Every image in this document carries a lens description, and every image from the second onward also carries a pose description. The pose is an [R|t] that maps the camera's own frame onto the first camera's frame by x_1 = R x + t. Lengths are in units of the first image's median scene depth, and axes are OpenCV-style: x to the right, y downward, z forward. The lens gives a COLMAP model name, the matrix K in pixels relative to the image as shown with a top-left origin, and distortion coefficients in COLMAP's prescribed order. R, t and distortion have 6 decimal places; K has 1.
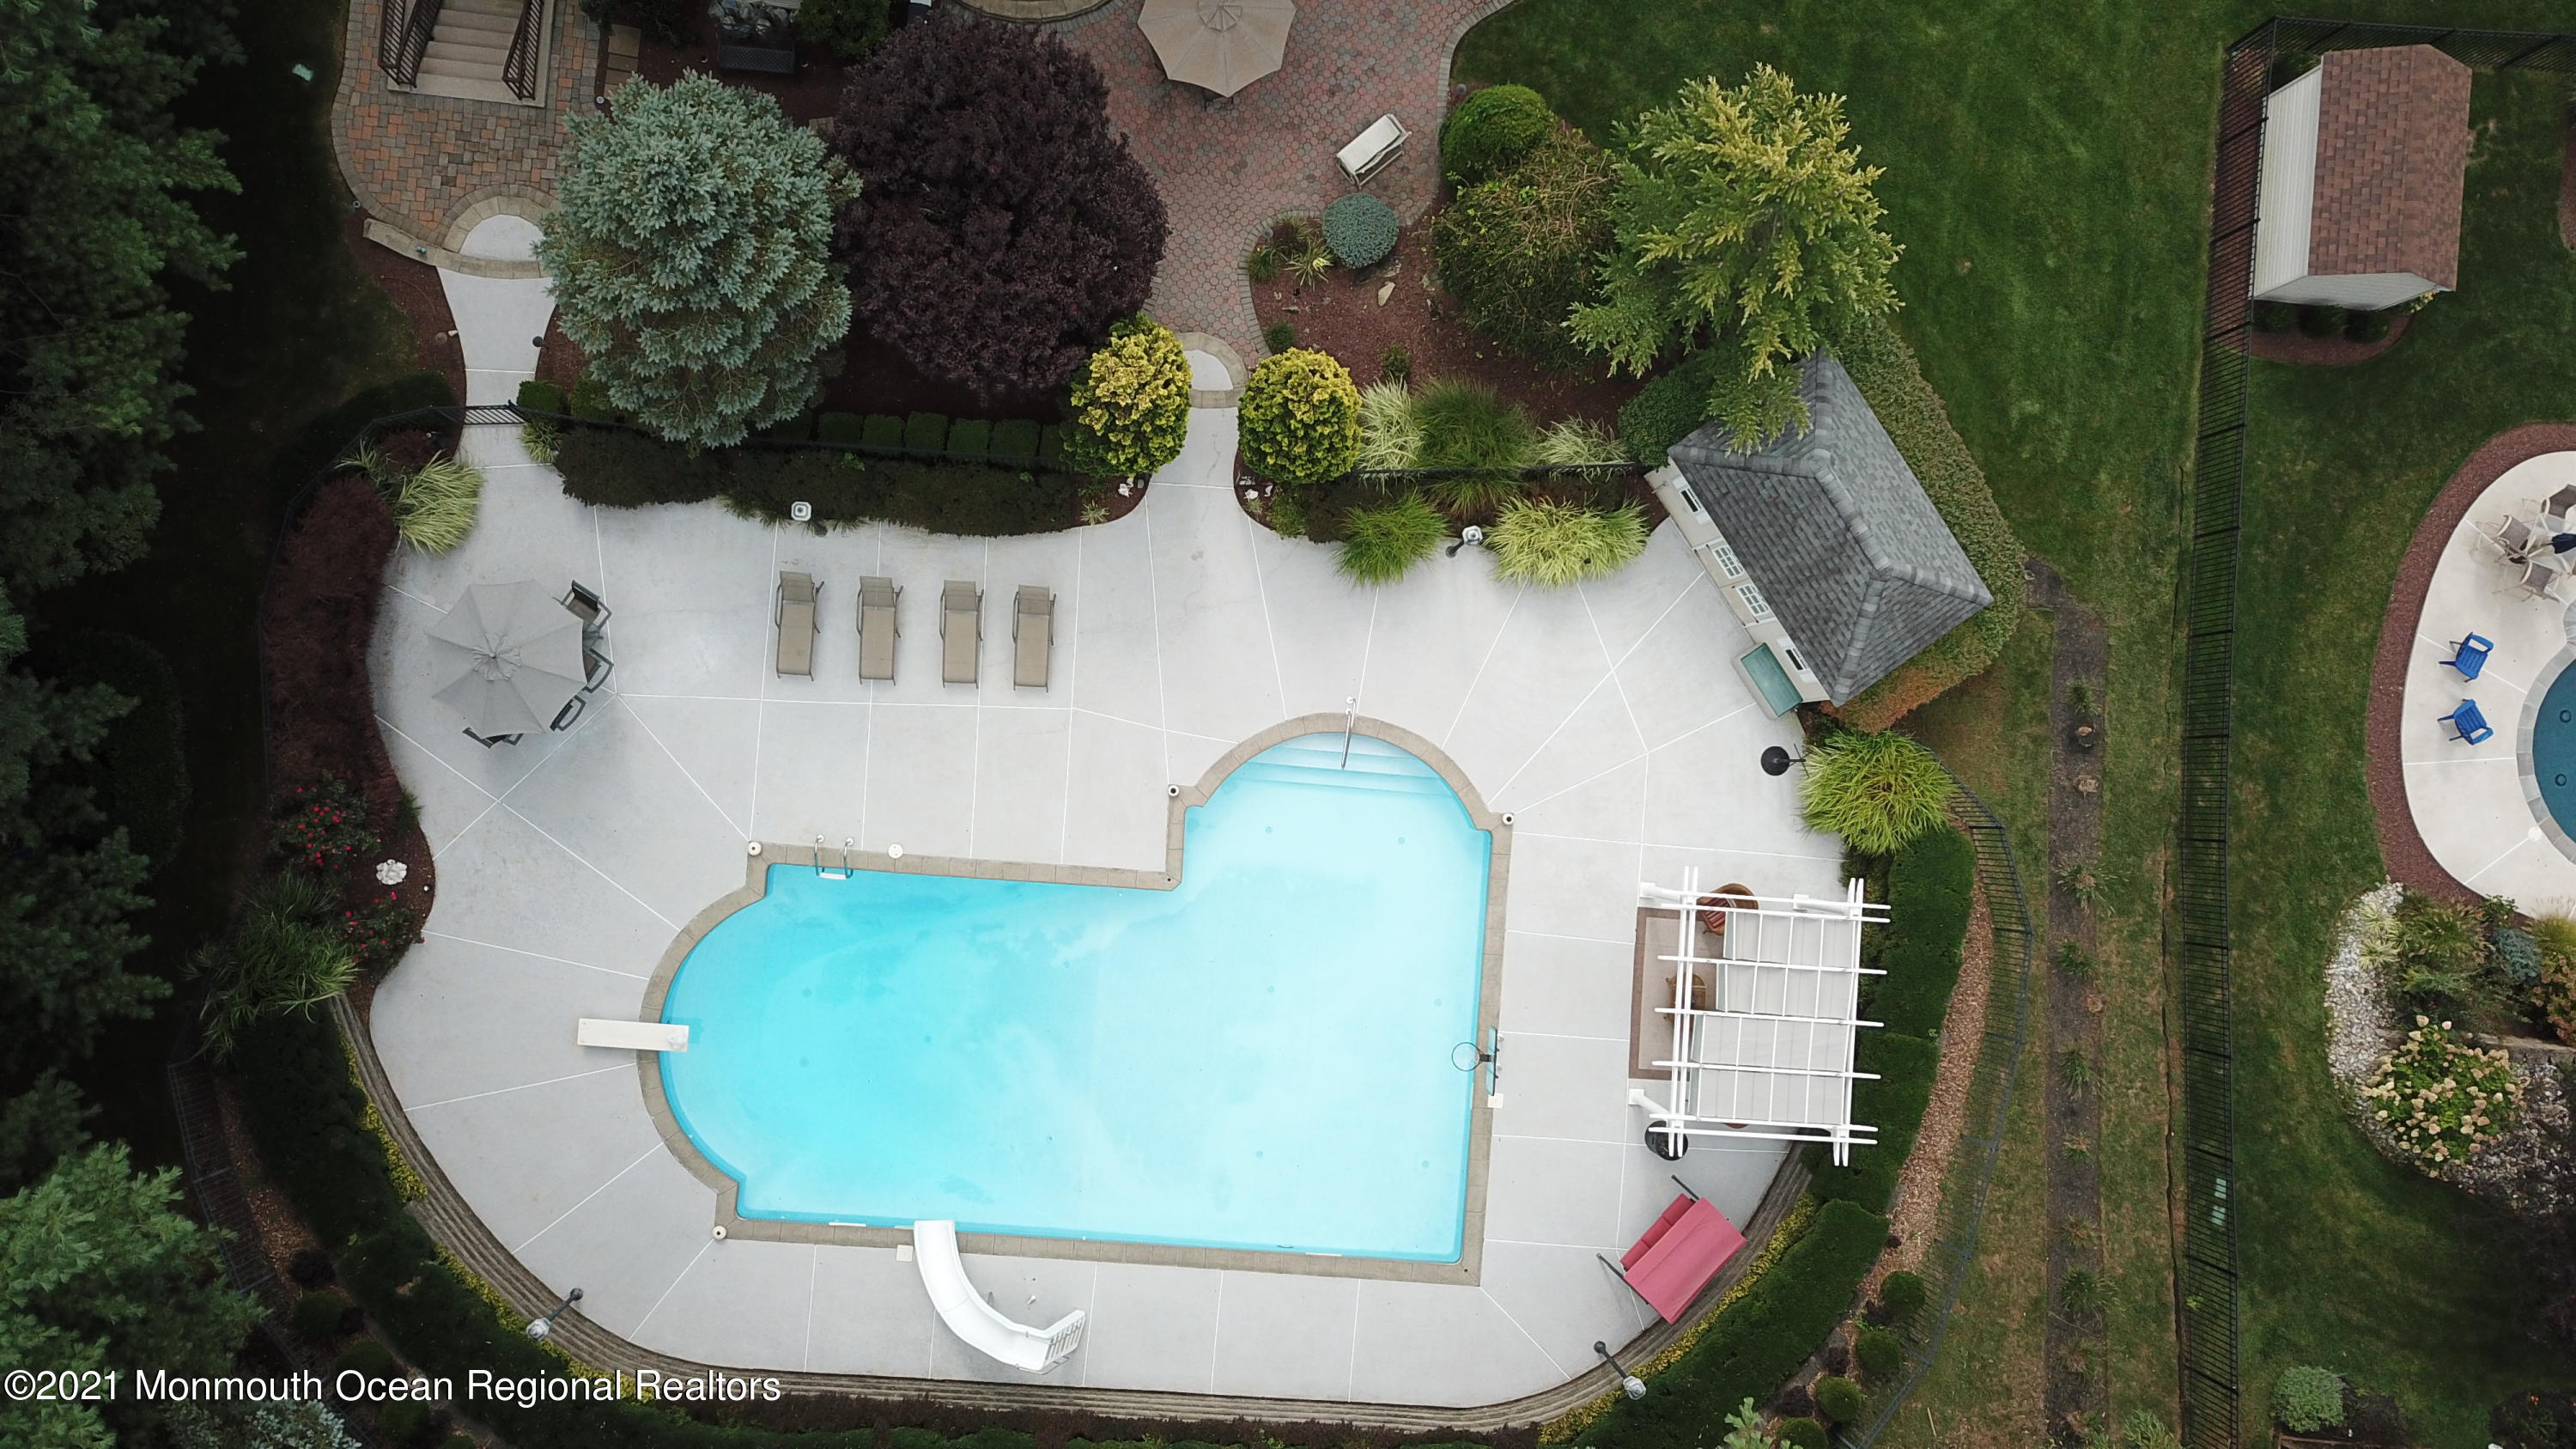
lens RADIAL K [[1969.1, 0, 1296.2], [0, 1969.1, 739.4], [0, 0, 1]] dist [0.013377, -0.014736]
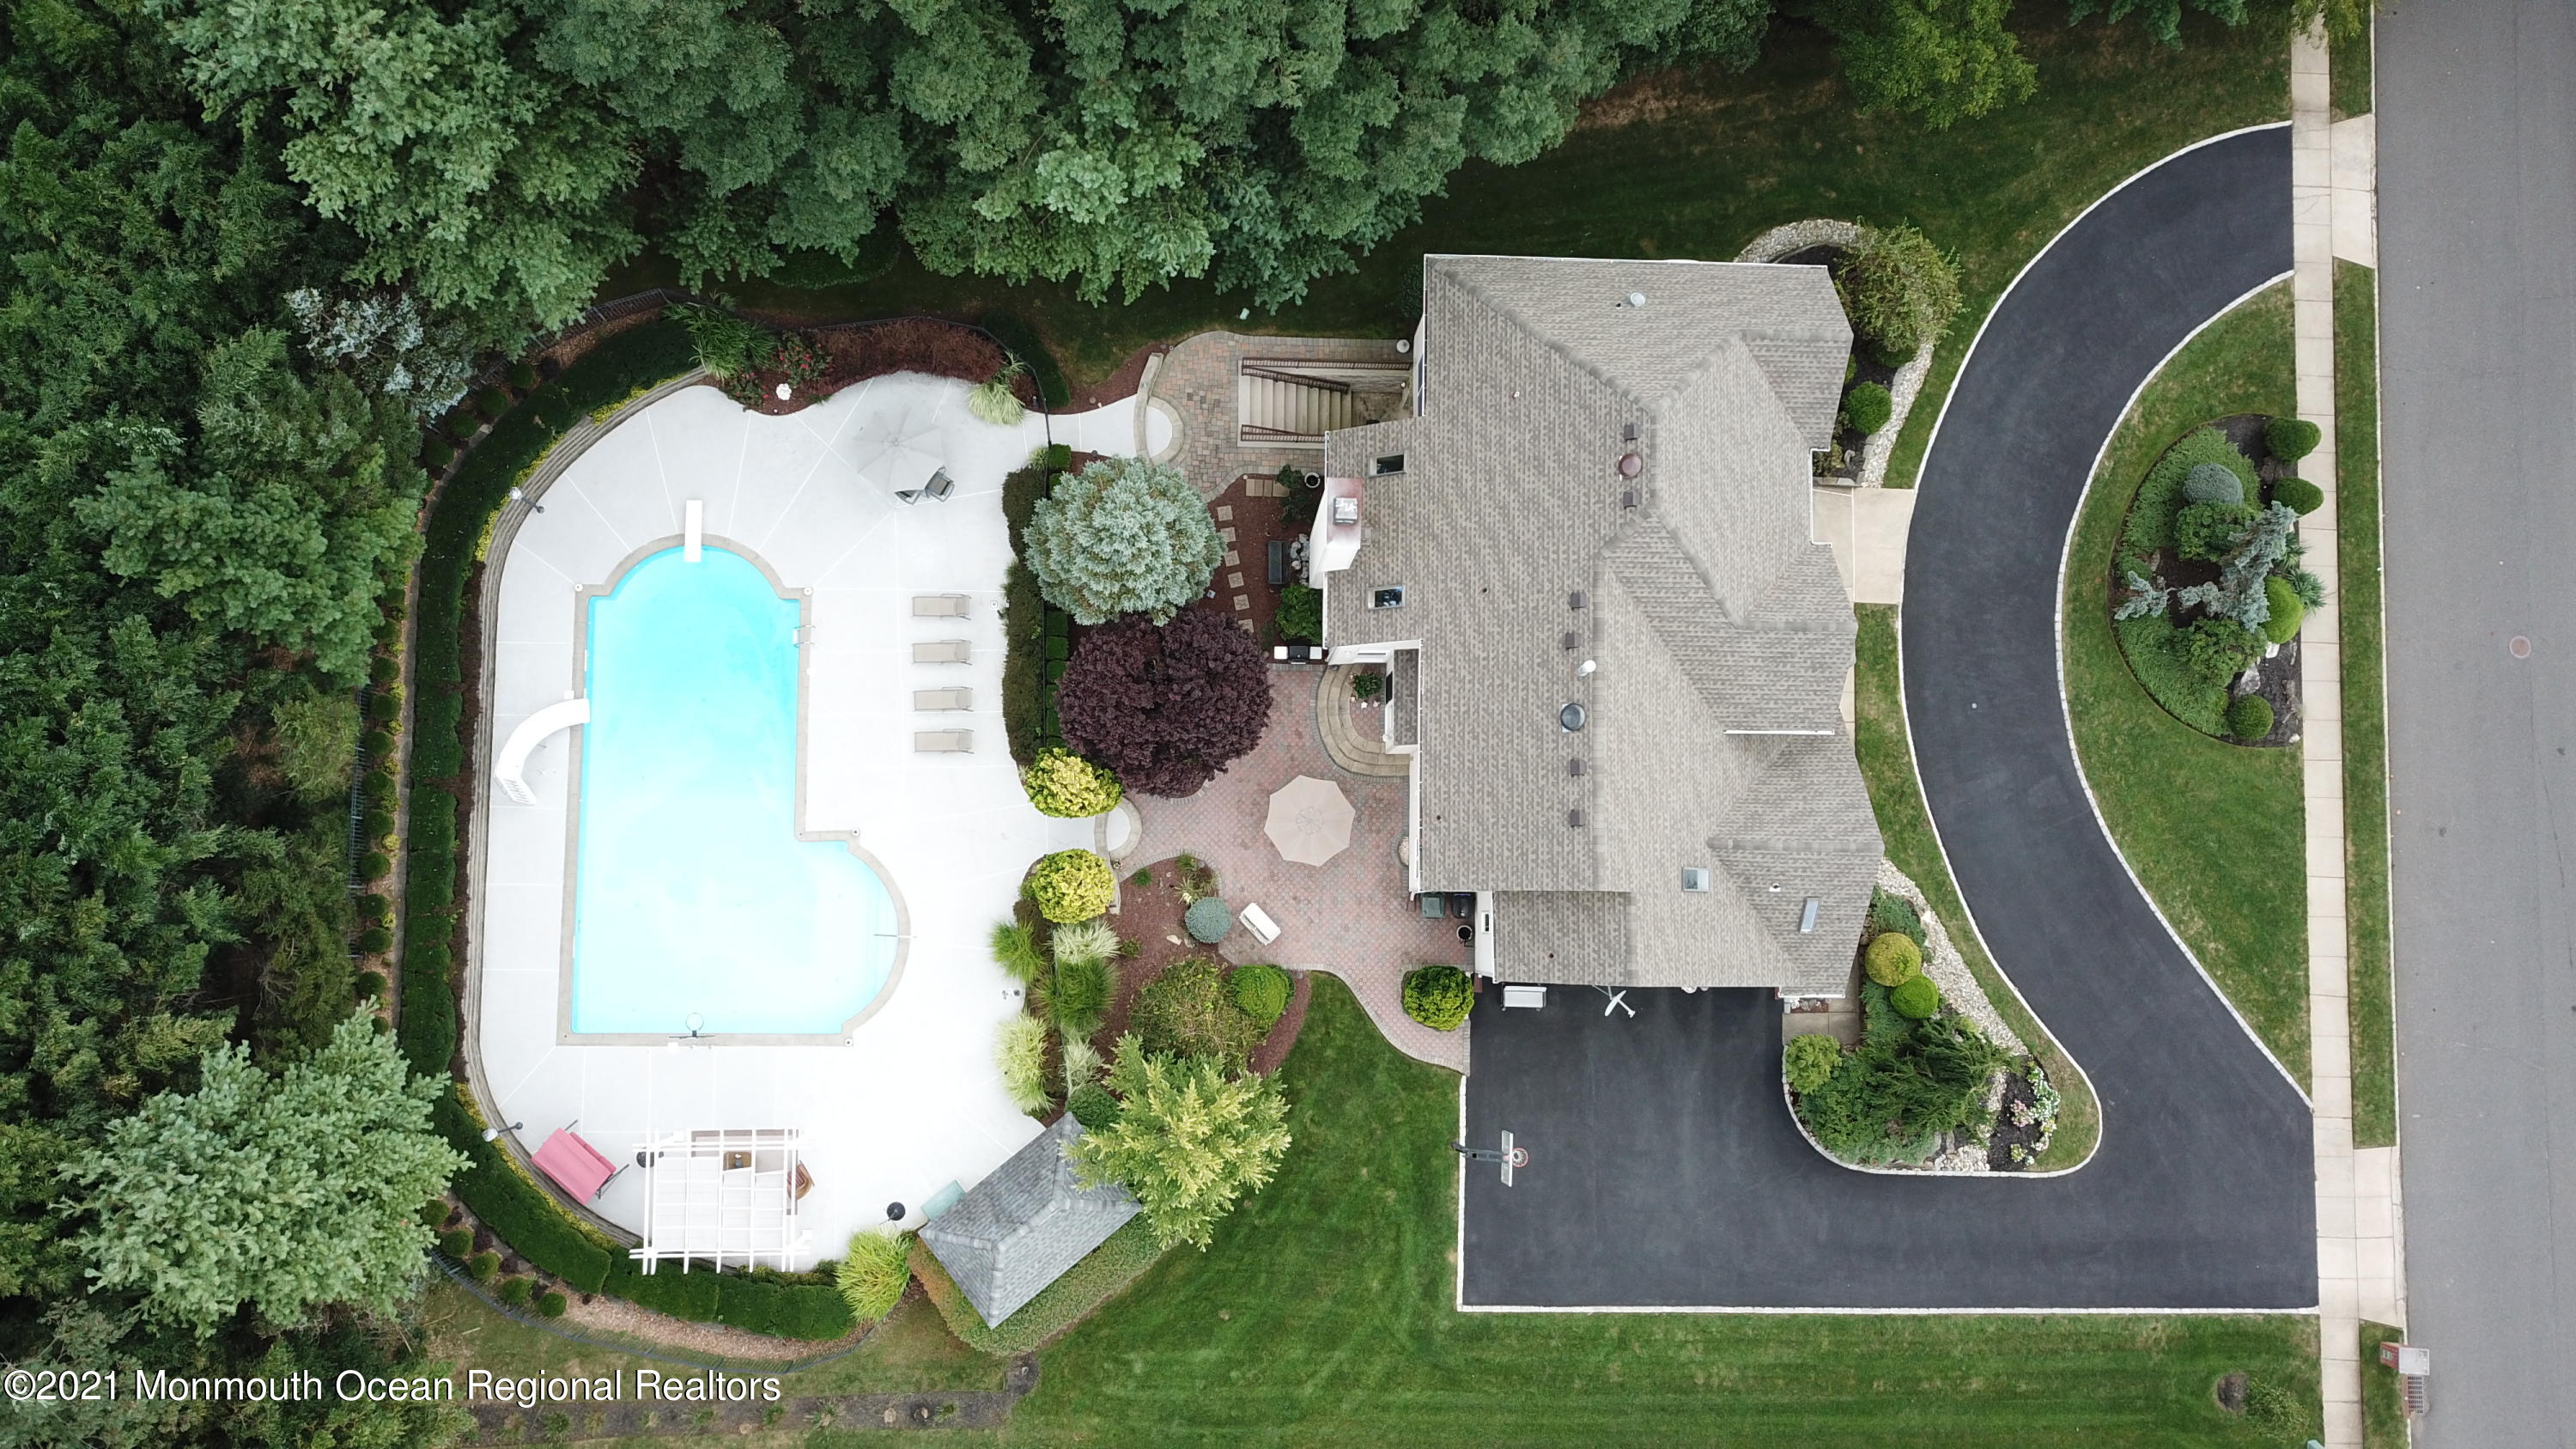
lens RADIAL K [[1969.1, 0, 1303.0], [0, 1969.1, 731.5], [0, 0, 1]] dist [0.013377, -0.014736]
pose [[0.079362, 0.981177, -0.176048, 0.178205], [-0.996266, 0.072046, -0.047578, -0.279852], [-0.033999, 0.179166, 0.983231, -0.668014]]
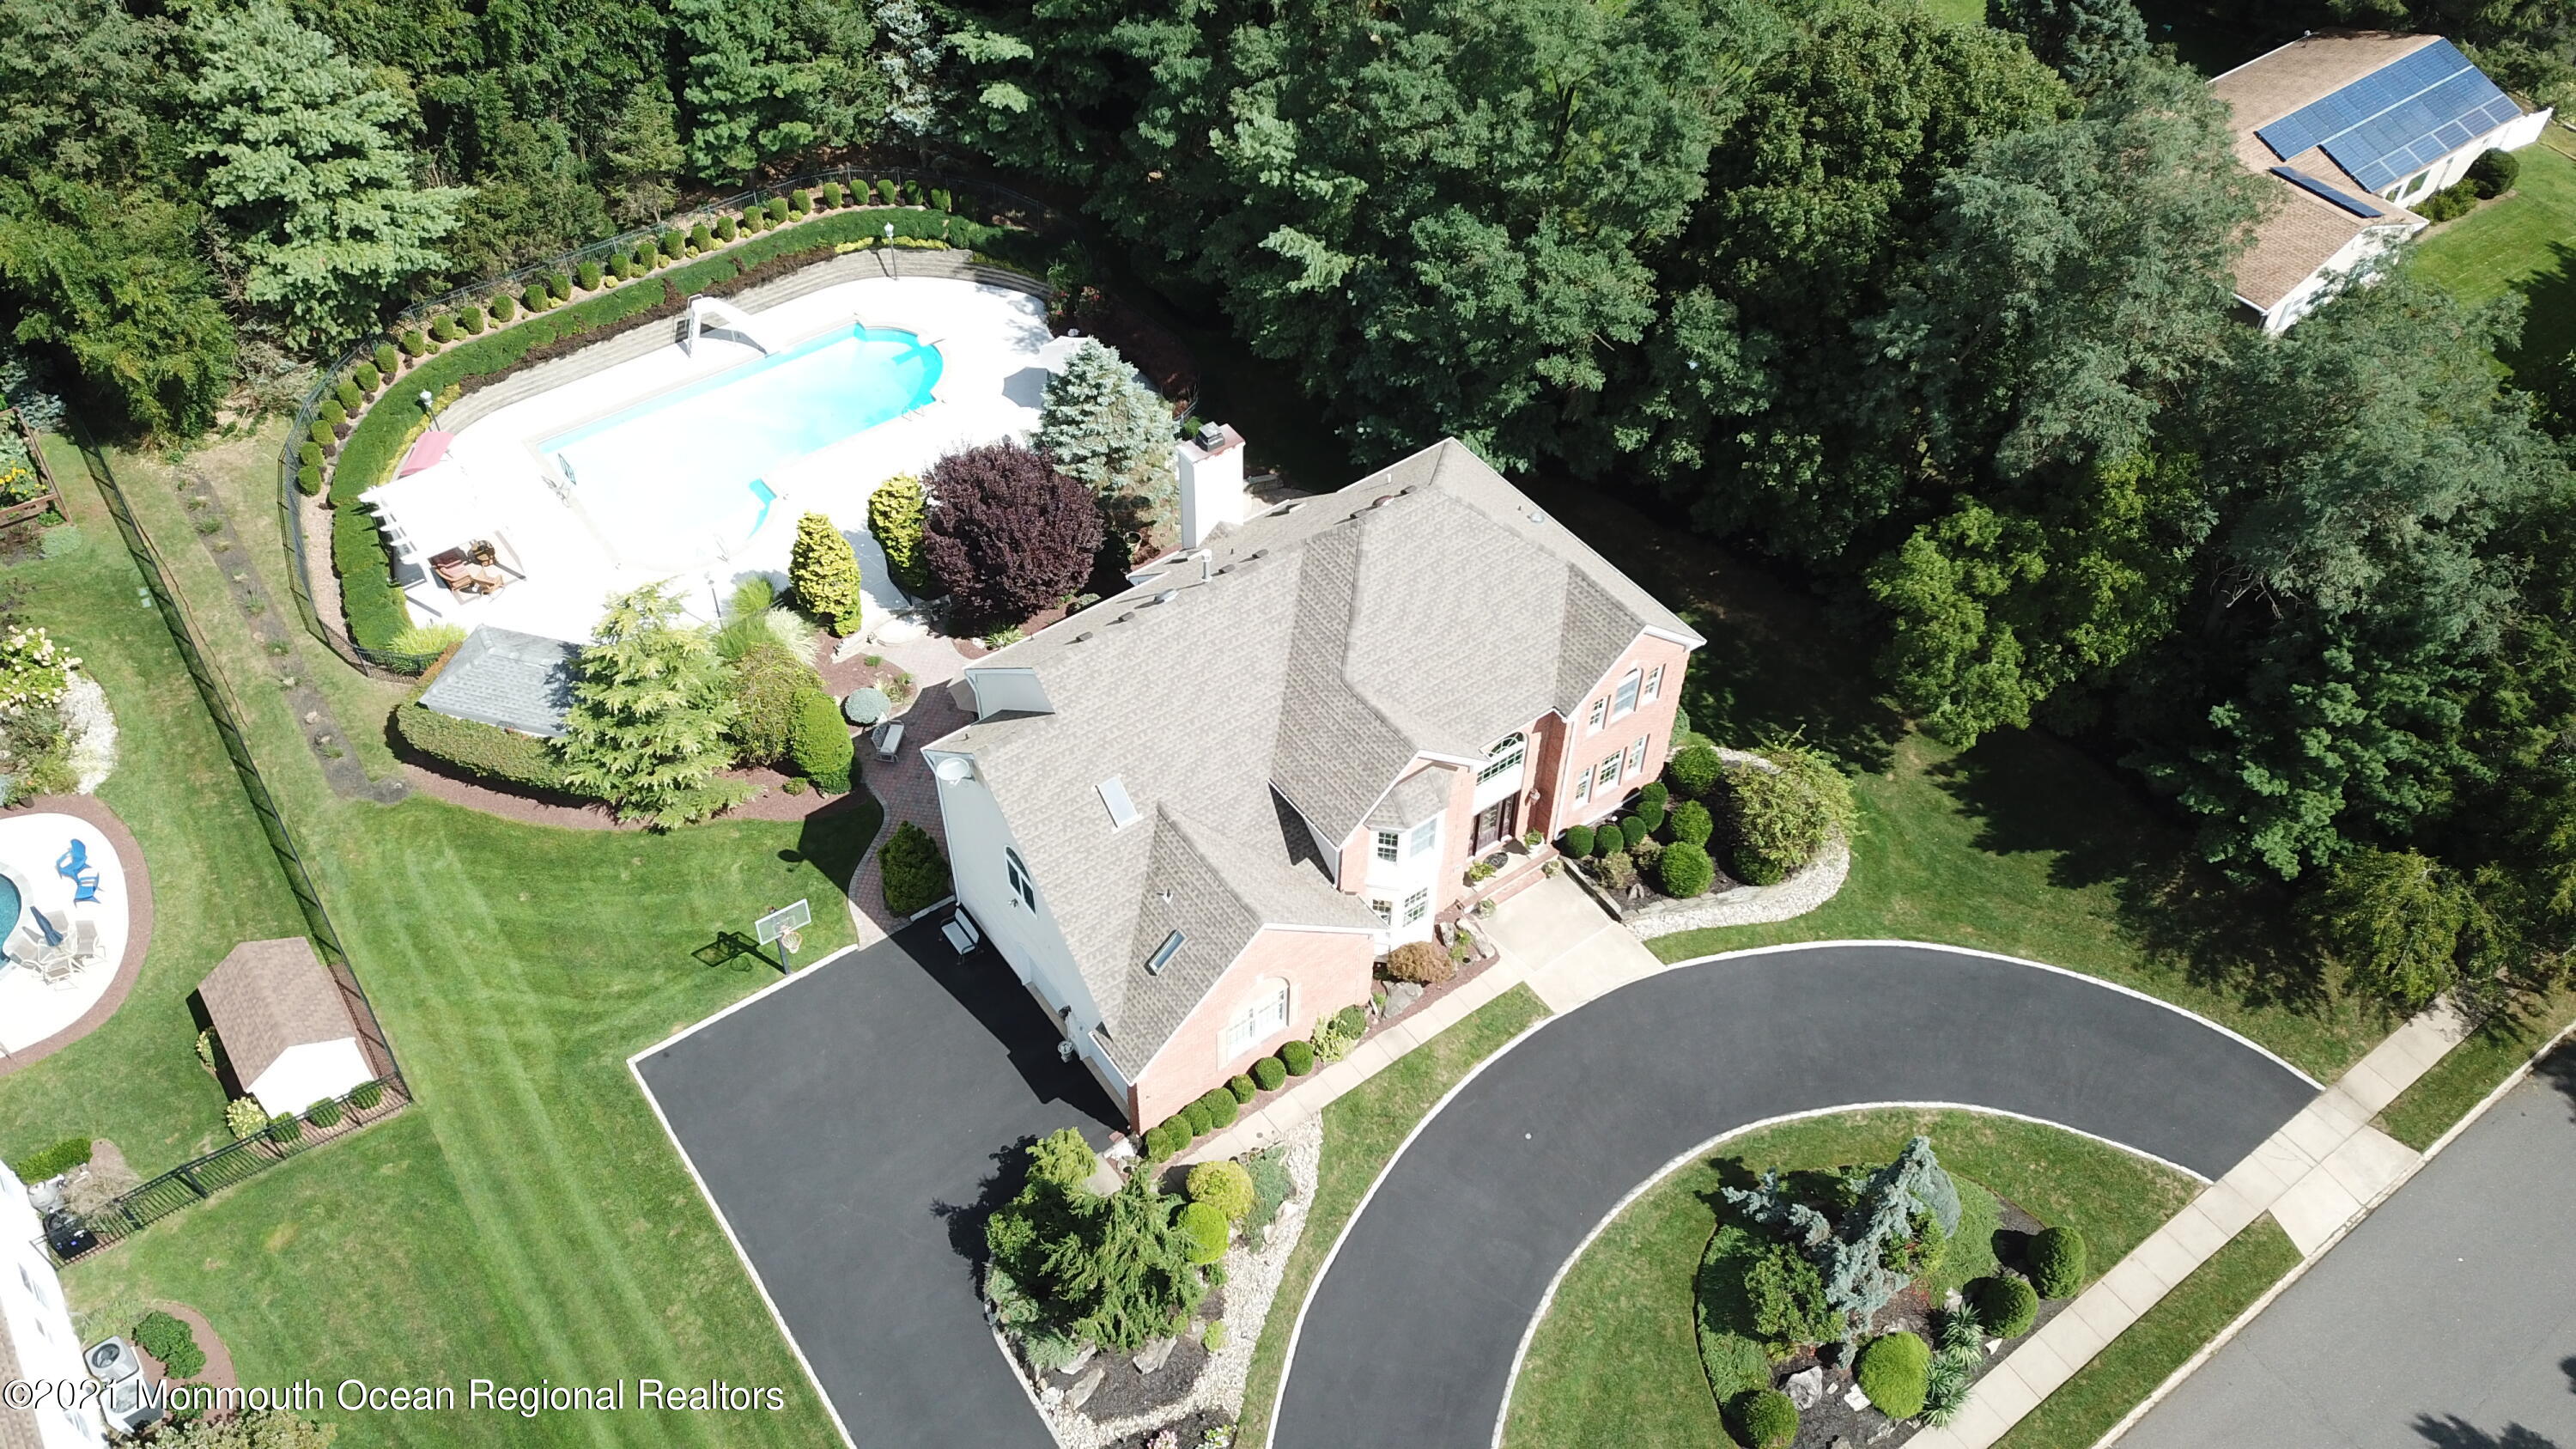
lens RADIAL K [[1969.1, 0, 1282.4], [0, 1969.1, 725.2], [0, 0, 1]] dist [0.013377, -0.014736]
pose [[-0.748149, 0.408114, -0.523179, 0.695161], [-0.659167, -0.547413, 0.515594, -1.447493], [-0.075974, 0.730604, 0.678562, -0.194031]]
